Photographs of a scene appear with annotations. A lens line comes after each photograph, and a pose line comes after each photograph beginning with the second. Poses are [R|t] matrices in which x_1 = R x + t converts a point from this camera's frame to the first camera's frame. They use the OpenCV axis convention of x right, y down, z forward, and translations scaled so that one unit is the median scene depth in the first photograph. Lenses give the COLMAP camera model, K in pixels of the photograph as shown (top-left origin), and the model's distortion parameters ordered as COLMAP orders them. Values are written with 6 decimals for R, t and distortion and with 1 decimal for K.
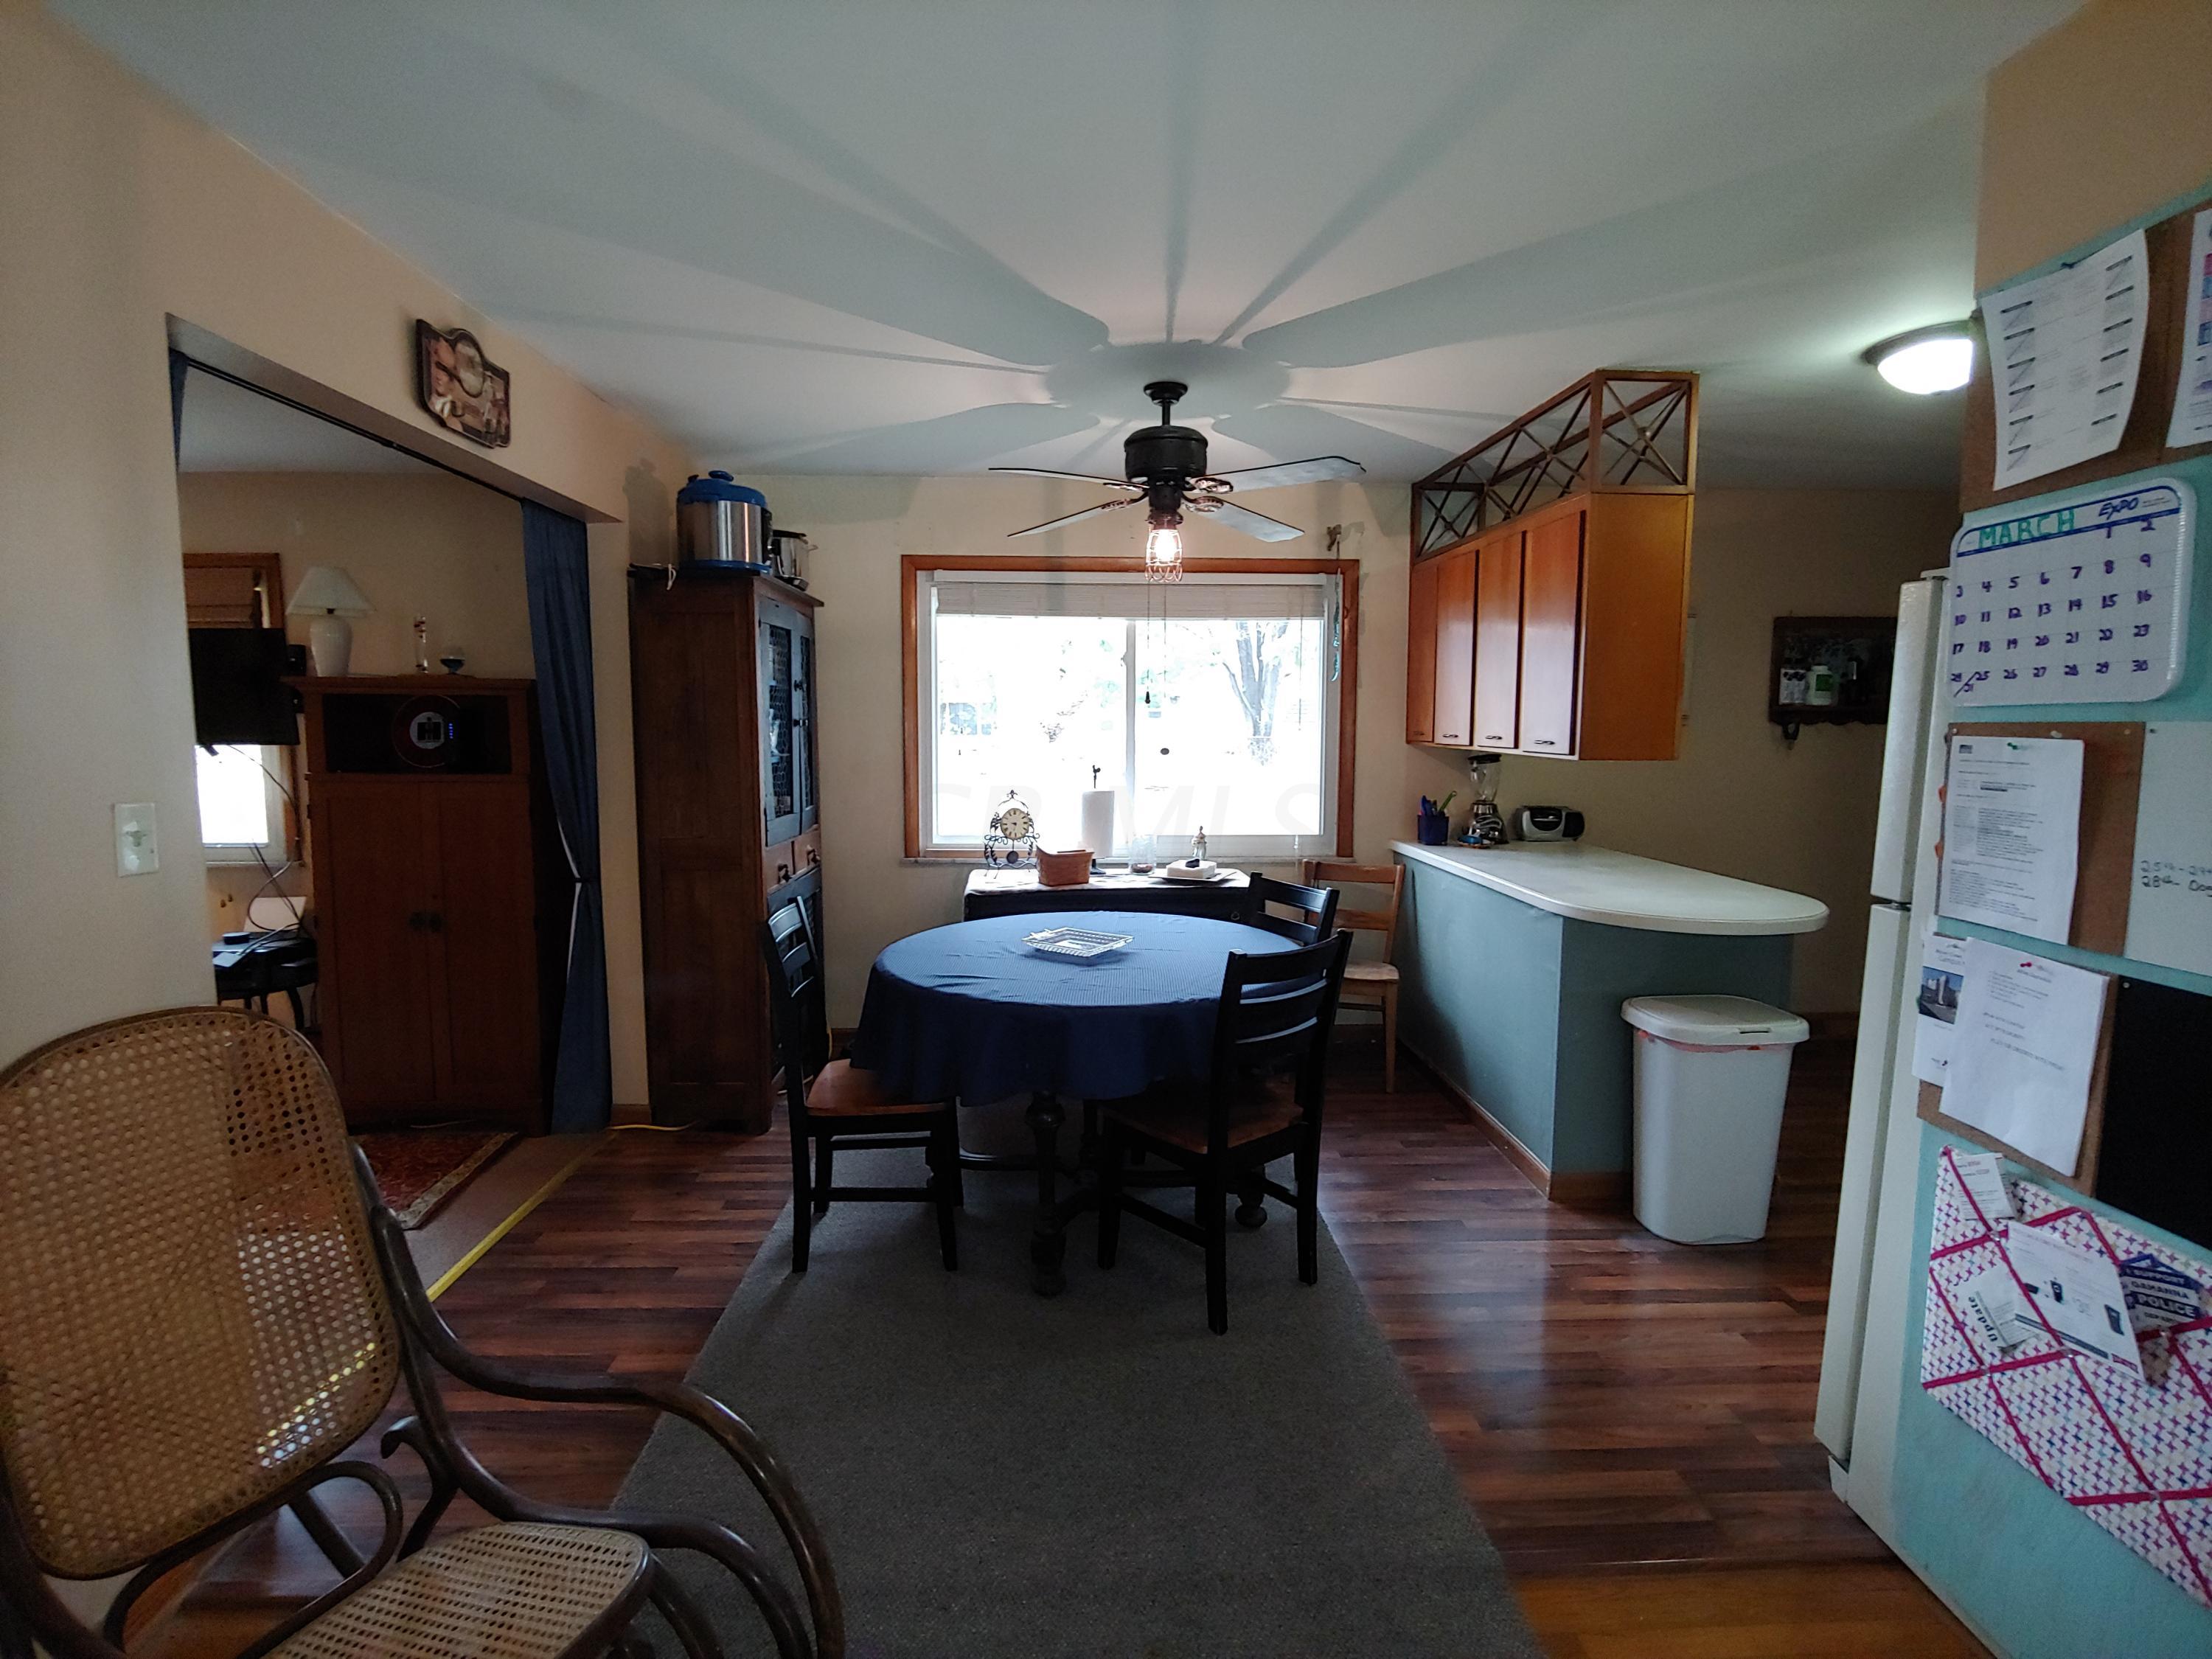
lens RADIAL K [[1054.7, 0, 1095.9], [0, 1054.7, 825.9], [0, 0, 1]] dist [-0.013383, -0.001085]
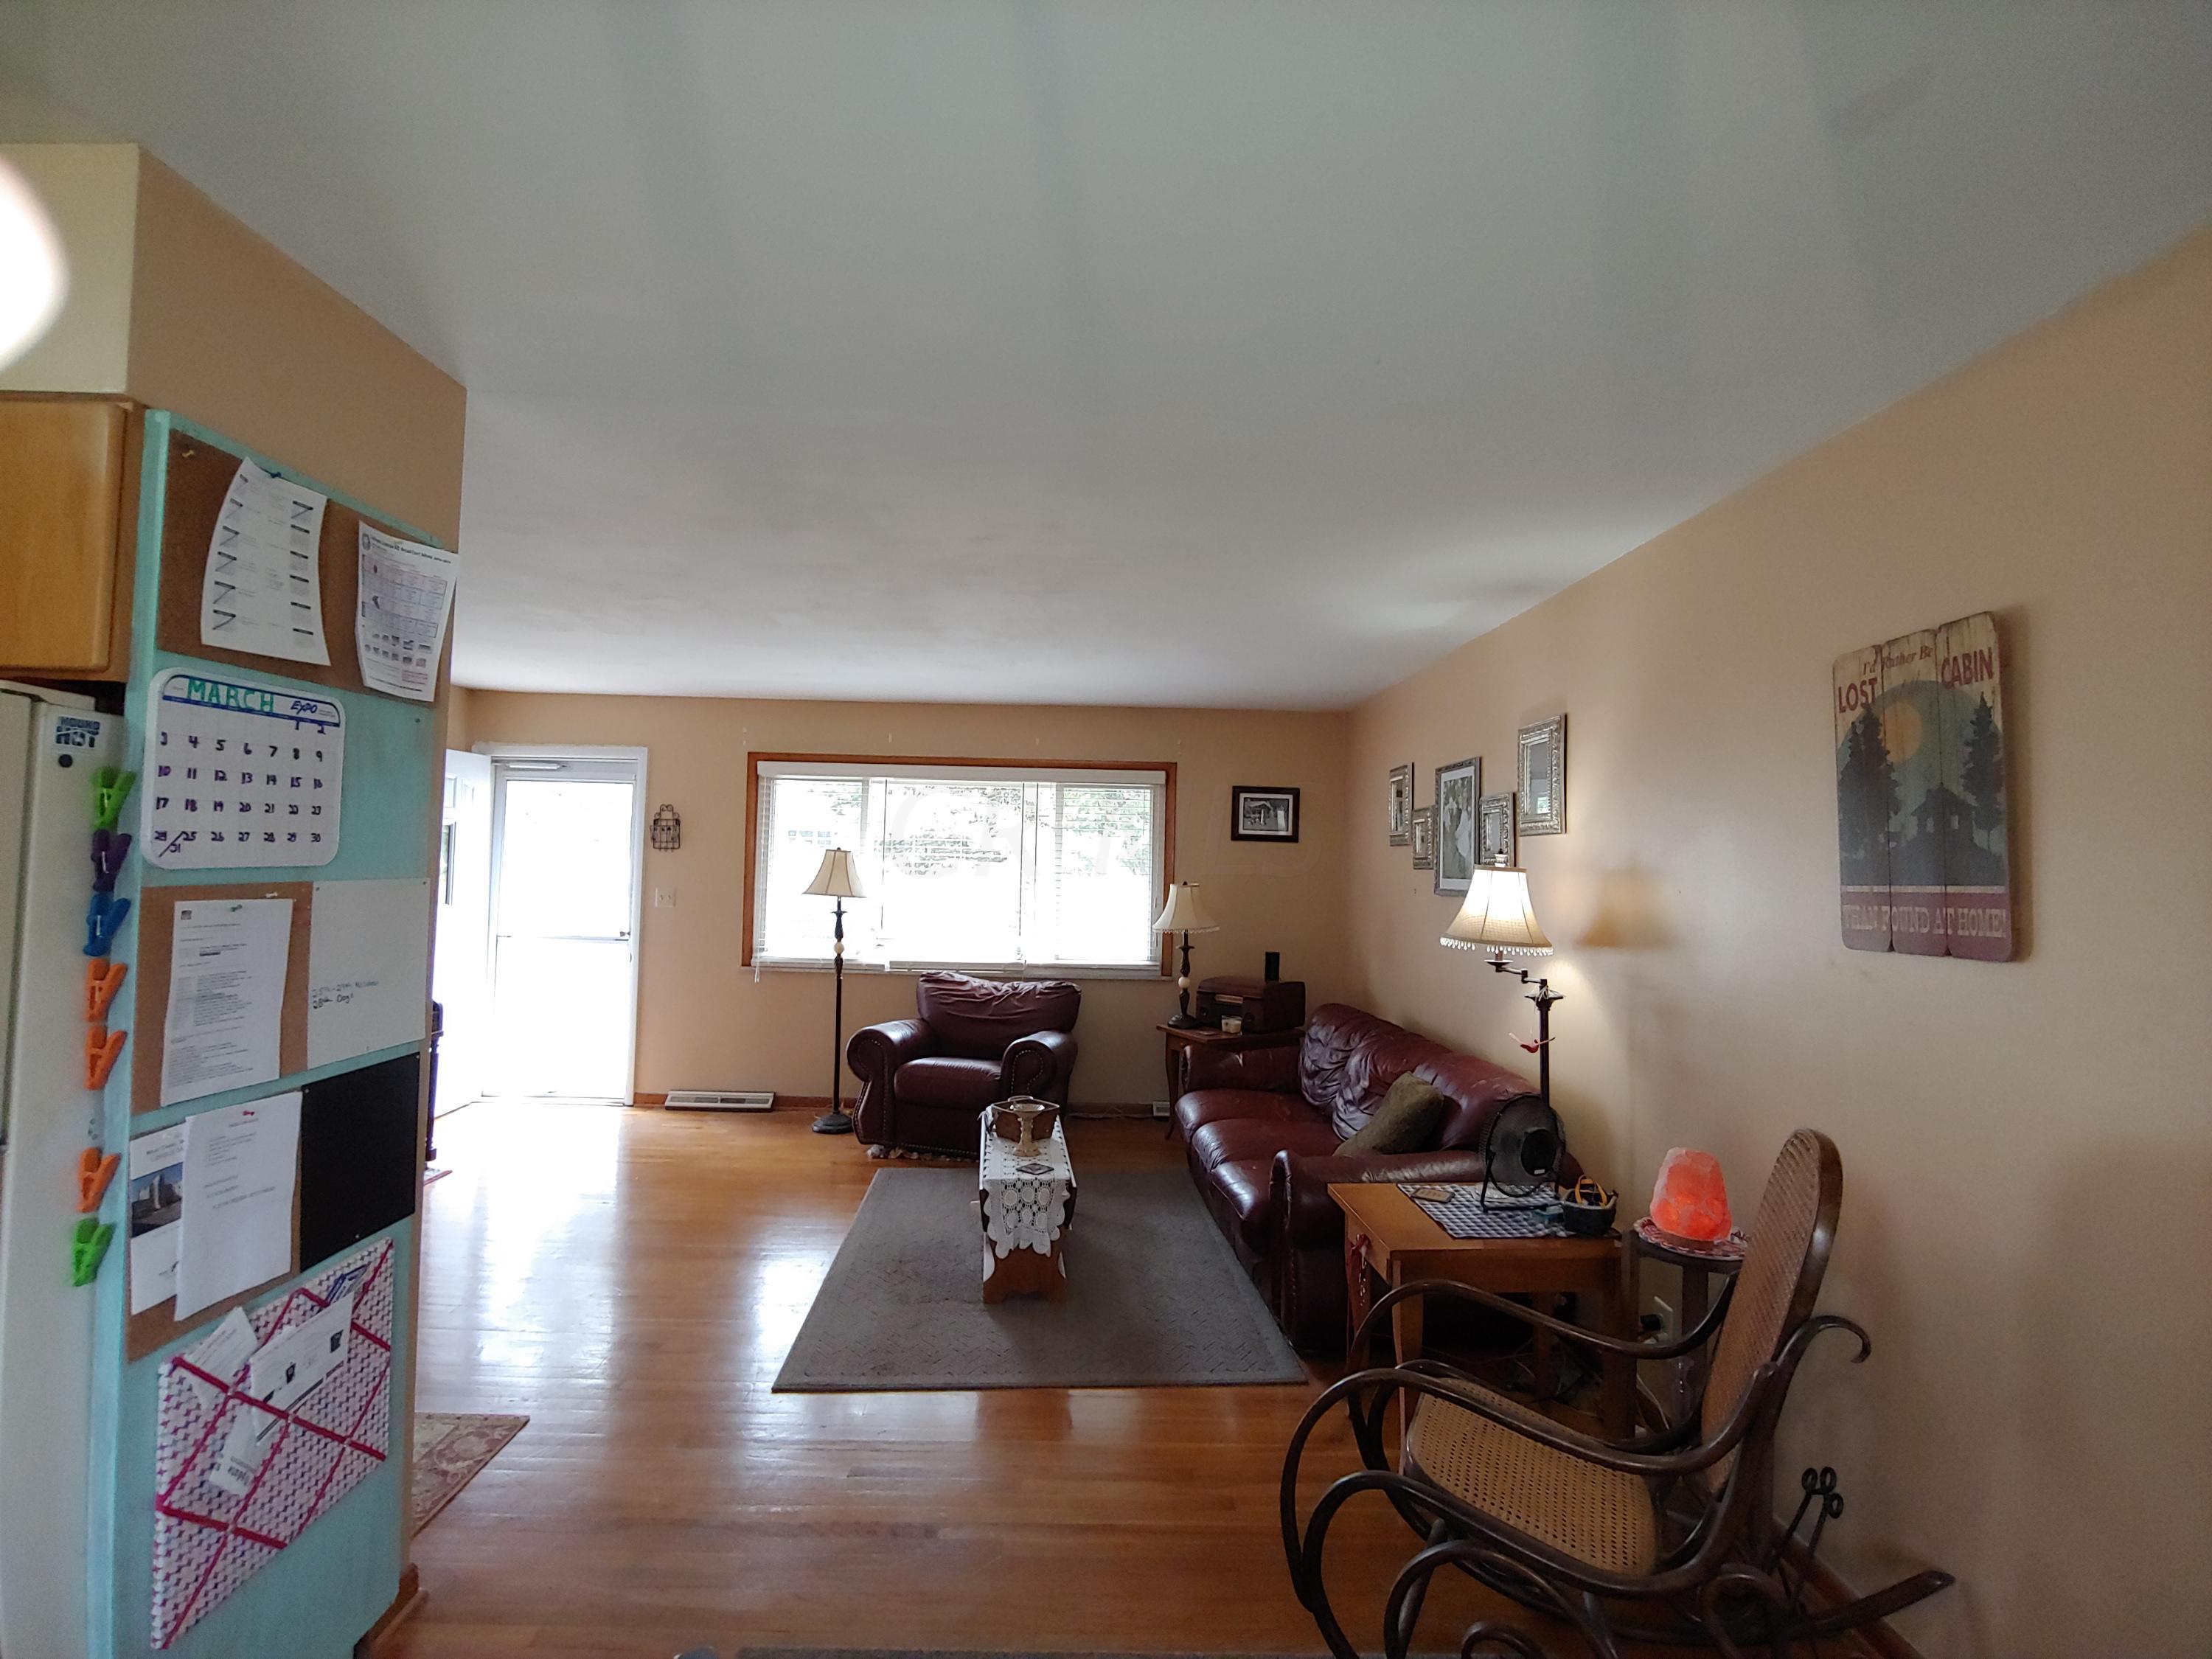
lens RADIAL K [[1054.7, 0, 1104.9], [0, 1054.7, 812.7], [0, 0, 1]] dist [-0.013383, -0.001085]
pose [[-0.999463, -0.027405, 0.017962, 0.016003], [-0.026424, 0.998258, 0.052745, -0.247380], [-0.019376, 0.052242, -0.998446, 2.009761]]
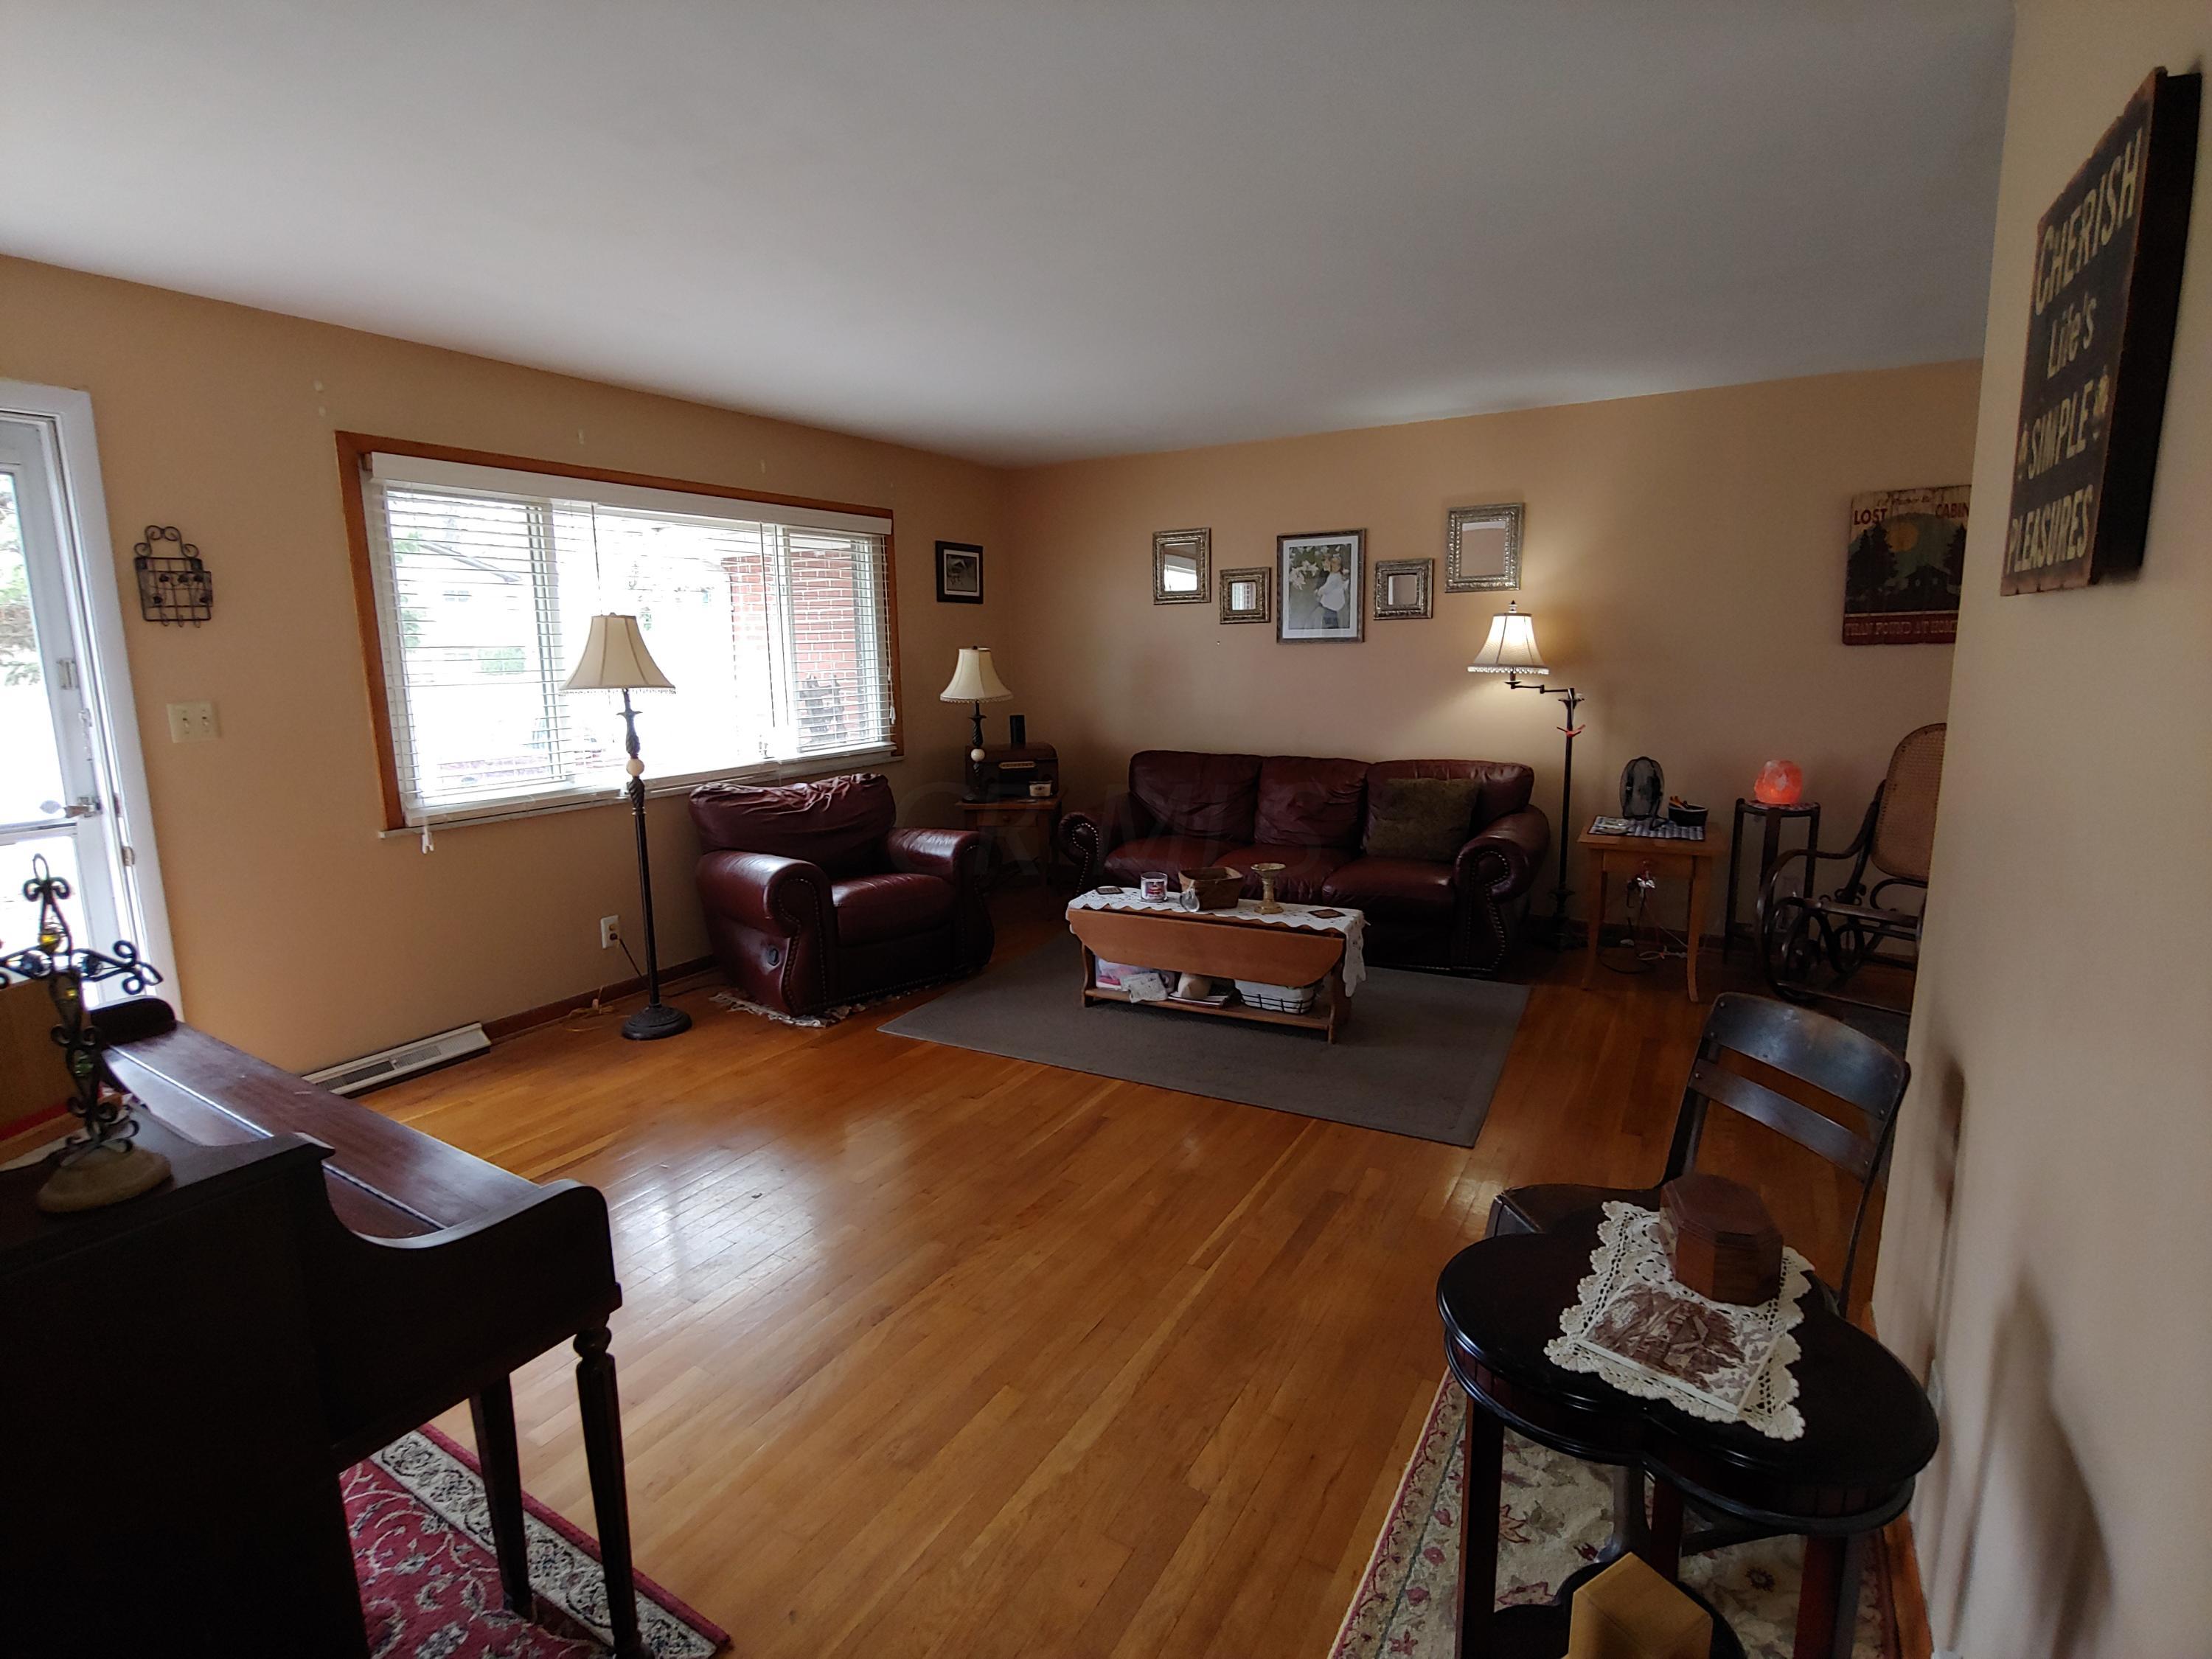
lens RADIAL K [[1054.7, 0, 1097.9], [0, 1054.7, 816.4], [0, 0, 1]] dist [-0.013383, -0.001085]
pose [[-0.546637, 0.138643, -0.825812, 2.577399], [-0.071185, 0.974934, 0.210799, -0.017647], [0.834339, 0.174016, -0.523066, 0.457509]]
